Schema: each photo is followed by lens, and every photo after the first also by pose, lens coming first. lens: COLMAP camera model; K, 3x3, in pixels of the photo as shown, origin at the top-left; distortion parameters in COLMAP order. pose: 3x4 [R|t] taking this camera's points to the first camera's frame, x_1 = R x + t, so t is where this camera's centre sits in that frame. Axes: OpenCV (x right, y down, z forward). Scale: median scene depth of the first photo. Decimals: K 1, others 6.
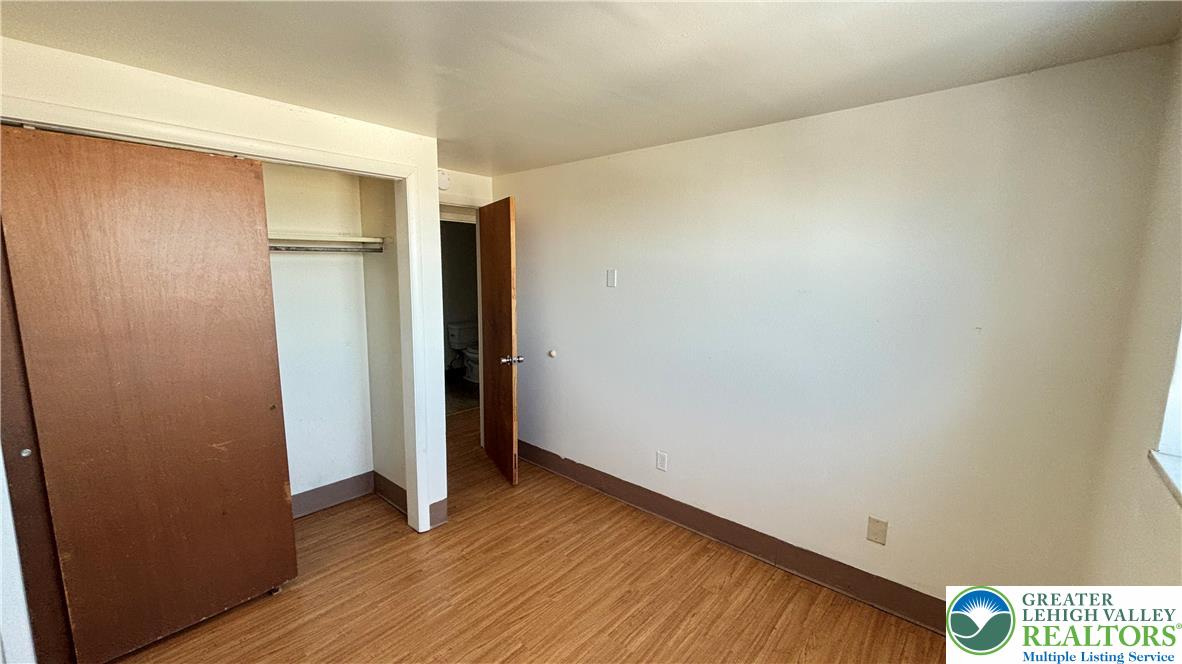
lens RADIAL K [[477.3, 0, 588.4], [0, 477.3, 328.4], [0, 0, 1]] dist [-0.013508, 0.003491]
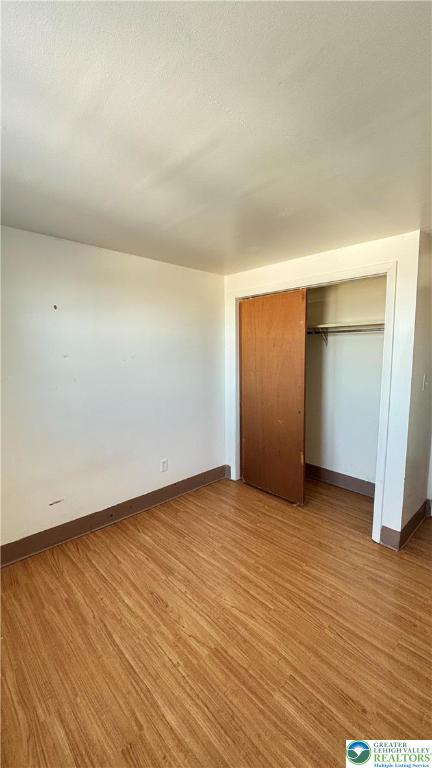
lens RADIAL K [[310.2, 0, 219.4], [0, 310.2, 382.4], [0, 0, 1]] dist [-0.013508, 0.003491]
pose [[-0.098237, 0.104314, -0.989681, 0.613717], [-0.120726, 0.985897, 0.115899, -0.064868], [0.987813, 0.130866, -0.084258, 0.731758]]
